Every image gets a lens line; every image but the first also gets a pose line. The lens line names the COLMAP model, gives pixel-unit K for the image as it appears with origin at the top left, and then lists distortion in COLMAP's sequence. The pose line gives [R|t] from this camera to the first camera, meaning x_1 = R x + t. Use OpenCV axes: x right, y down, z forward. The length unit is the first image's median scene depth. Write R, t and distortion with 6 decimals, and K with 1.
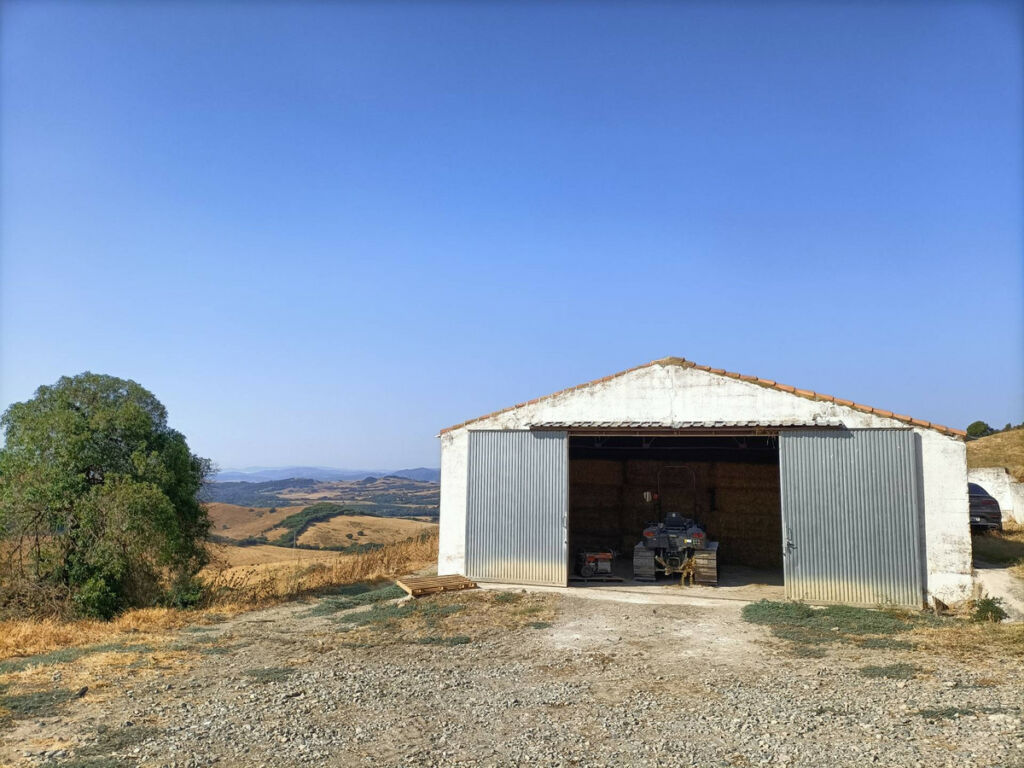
lens RADIAL K [[734.1, 0, 512.0], [0, 734.1, 384.0], [0, 0, 1]] dist [0.056712, -0.005212]
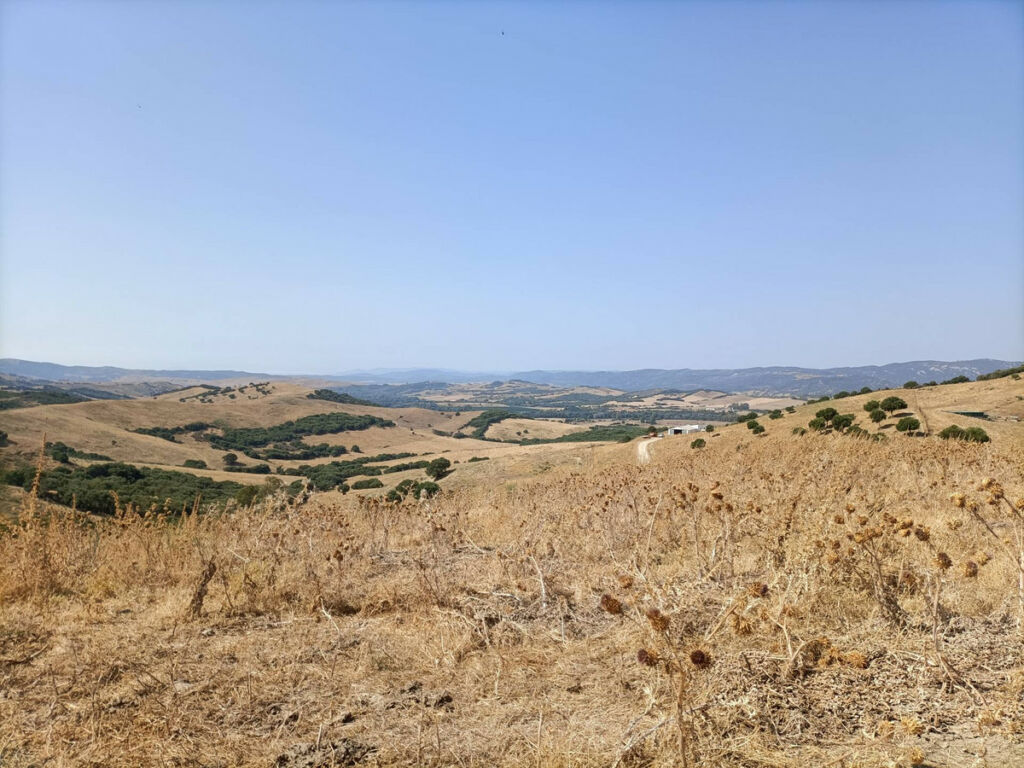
lens RADIAL K [[734.1, 0, 512.0], [0, 734.1, 384.0], [0, 0, 1]] dist [0.056712, -0.005212]
pose [[0.988125, 0.003178, -0.153617, -0.020095], [0.017315, 0.991114, 0.131880, -0.062367], [0.152671, -0.132974, 0.979290, -0.312260]]
